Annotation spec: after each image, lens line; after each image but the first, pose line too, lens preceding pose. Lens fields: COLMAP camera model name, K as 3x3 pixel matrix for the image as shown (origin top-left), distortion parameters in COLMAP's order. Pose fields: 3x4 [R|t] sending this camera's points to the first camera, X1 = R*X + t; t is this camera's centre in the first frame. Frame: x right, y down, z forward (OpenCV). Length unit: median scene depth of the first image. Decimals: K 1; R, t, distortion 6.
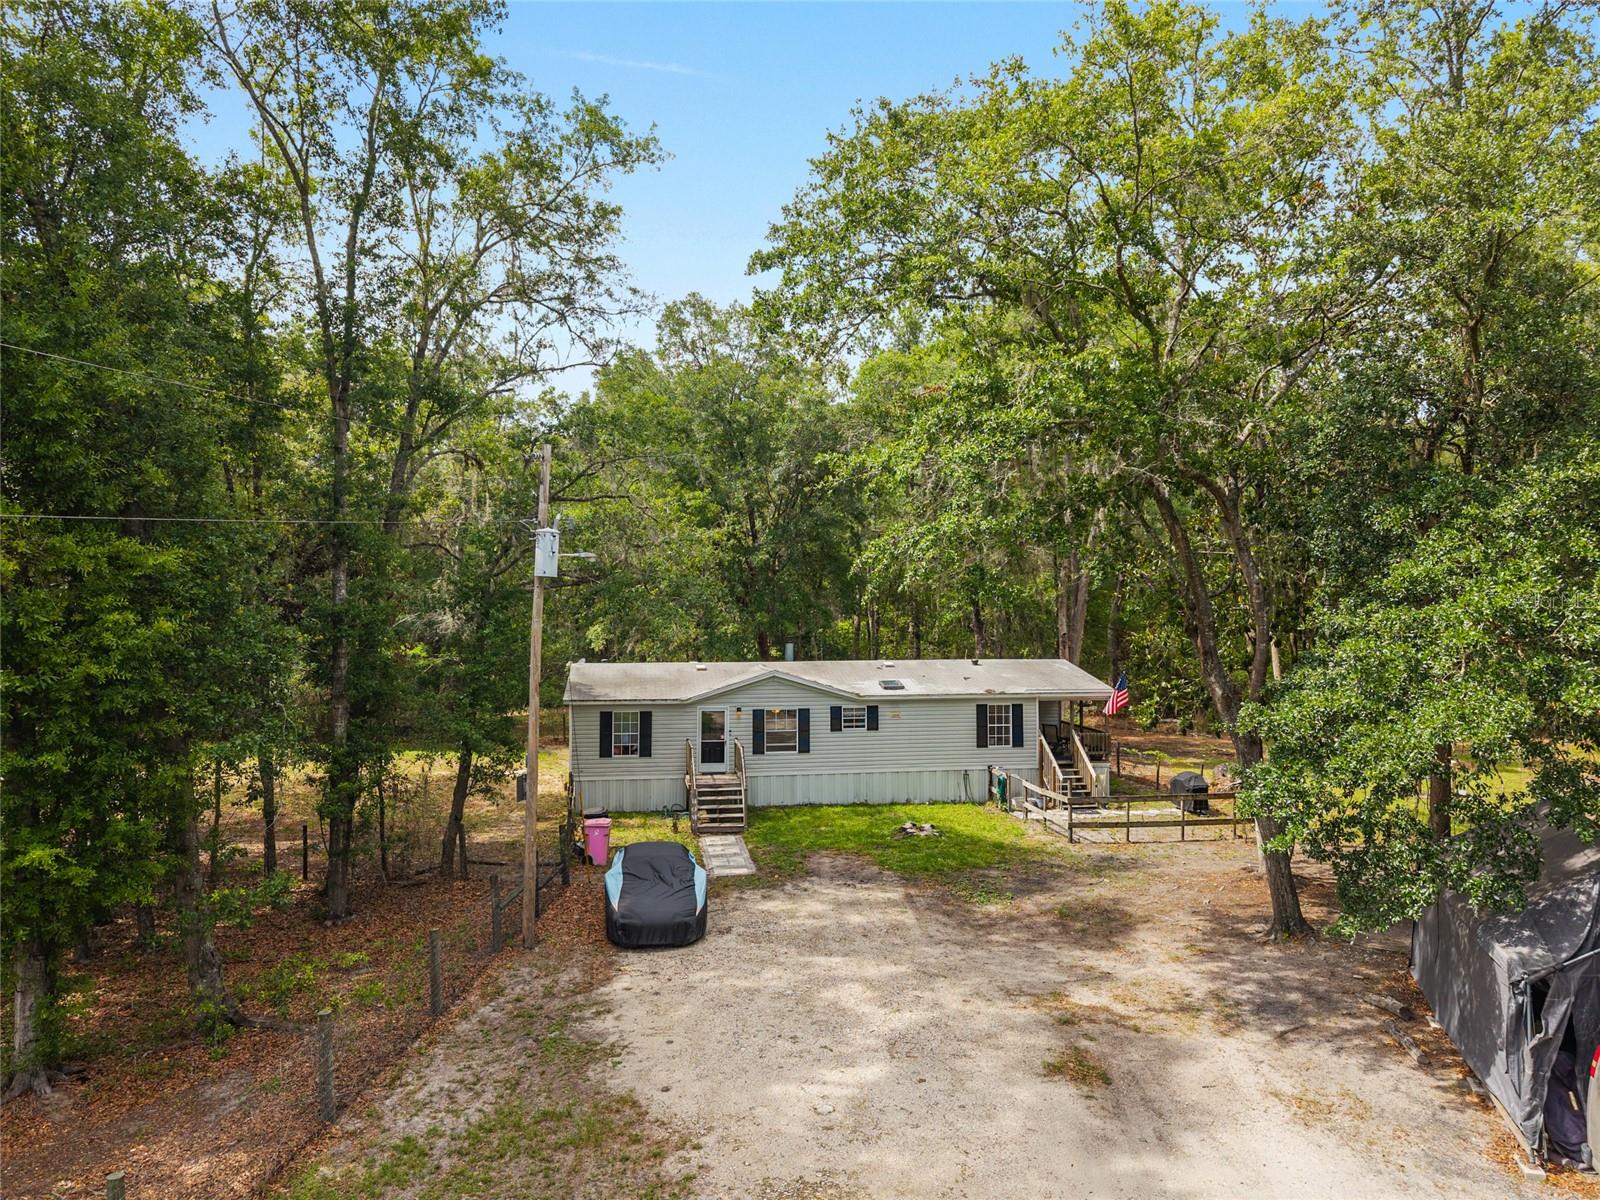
lens RADIAL K [[1075.4, 0, 800.0], [0, 1075.4, 600.0], [0, 0, 1]] dist [0.051680, -0.059635]
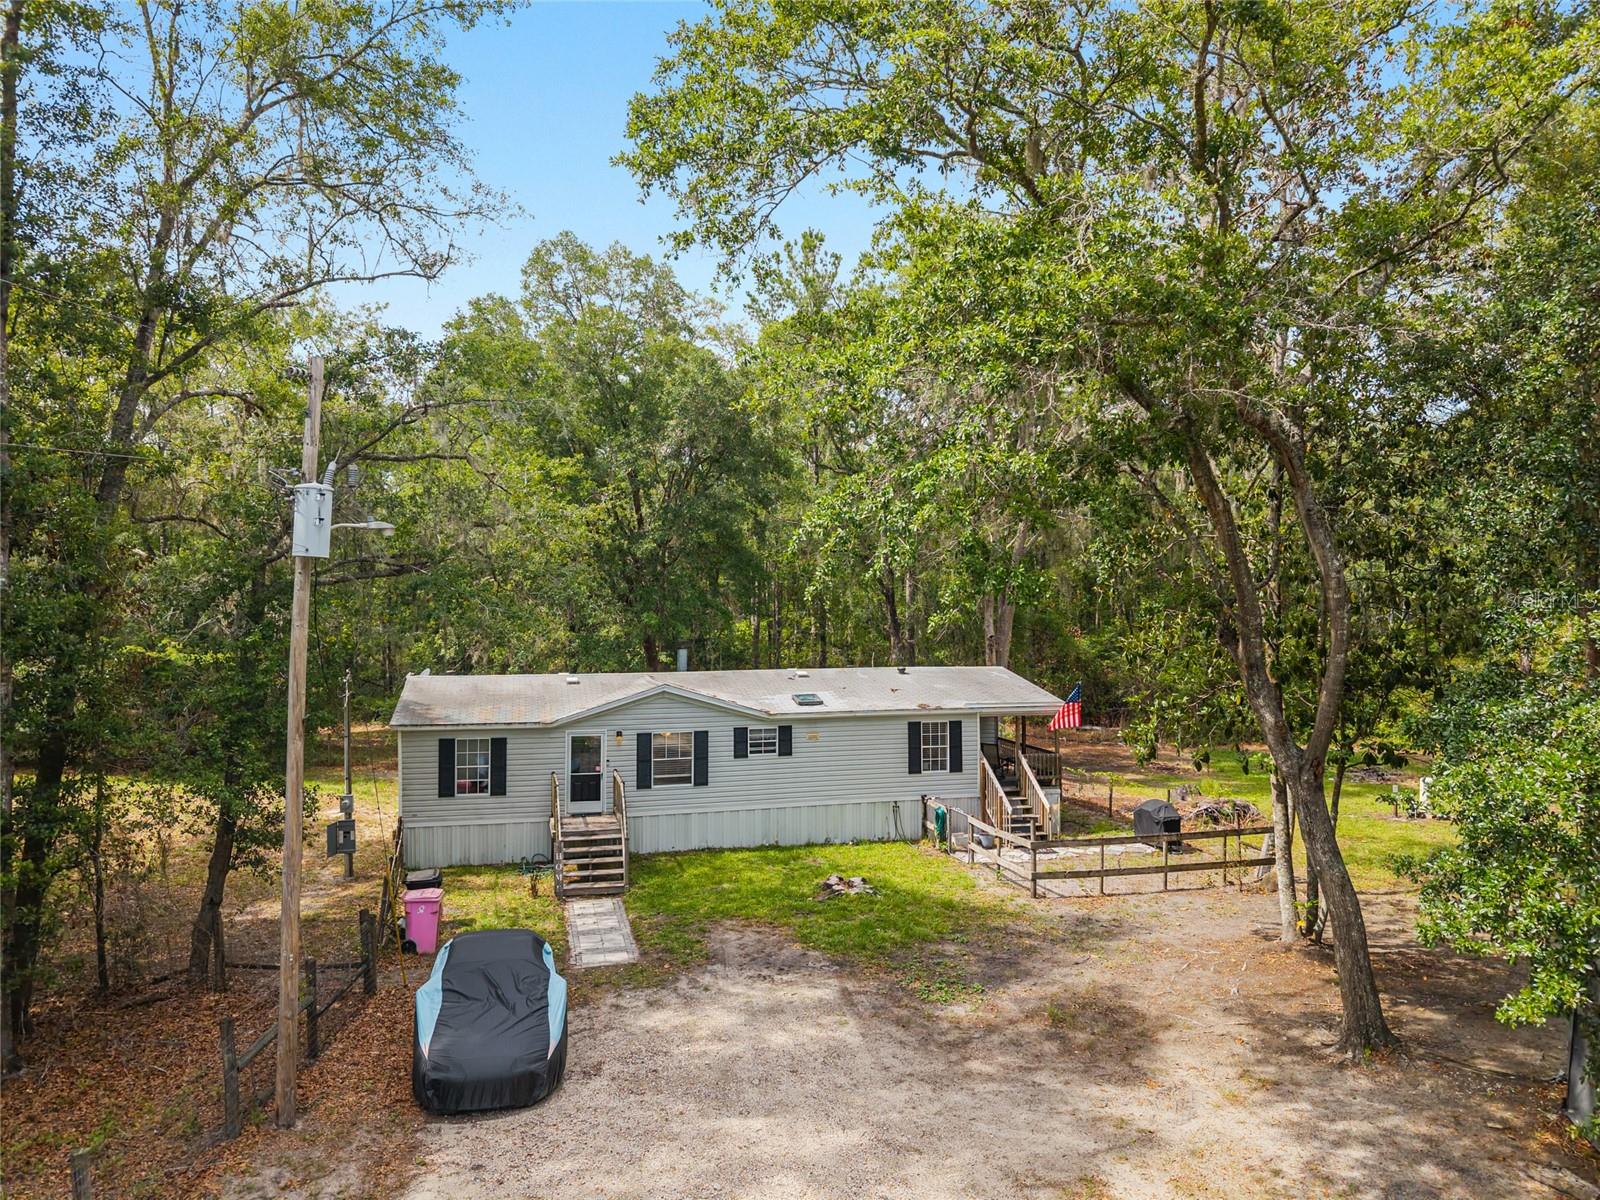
lens RADIAL K [[1075.4, 0, 800.0], [0, 1075.4, 600.0], [0, 0, 1]] dist [0.051680, -0.059635]
pose [[0.994703, 0.000412, 0.102794, -0.005639], [-0.000415, 1.000000, 0.000004, 0.002585], [-0.102794, -0.000047, 0.994703, 0.196221]]
